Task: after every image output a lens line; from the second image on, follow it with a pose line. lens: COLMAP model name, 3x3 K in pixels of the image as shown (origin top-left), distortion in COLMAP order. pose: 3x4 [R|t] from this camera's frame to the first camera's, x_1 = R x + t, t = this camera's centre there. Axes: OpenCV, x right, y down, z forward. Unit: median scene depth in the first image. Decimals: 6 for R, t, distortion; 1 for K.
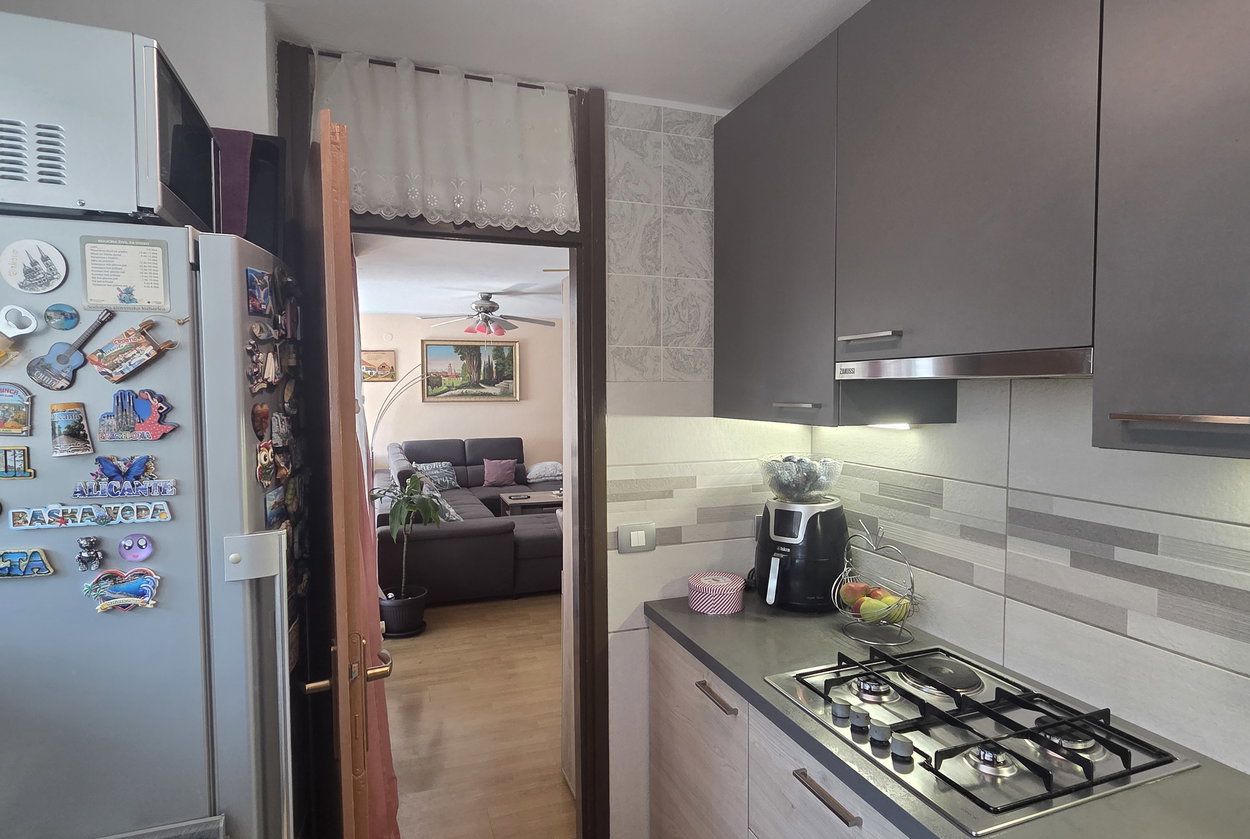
lens RADIAL K [[679.6, 0, 624.8], [0, 679.6, 419.1], [0, 0, 1]] dist [0.000546, -0.000009]
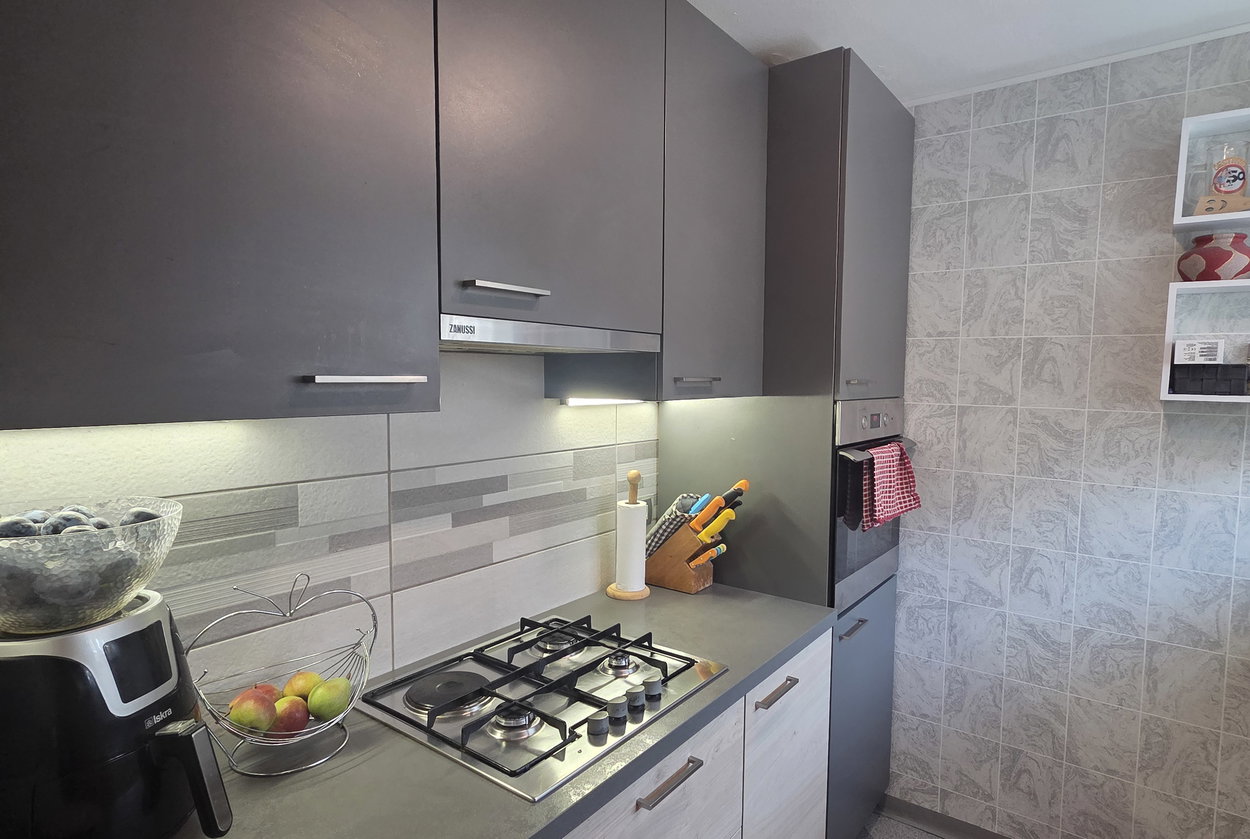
lens RADIAL K [[679.6, 0, 622.9], [0, 679.6, 424.6], [0, 0, 1]] dist [0.000546, -0.000009]
pose [[-0.540549, -0.061255, 0.839079, -0.352016], [0.030573, 0.995257, 0.092352, -0.033168], [-0.840757, 0.075574, -0.536113, 1.253591]]
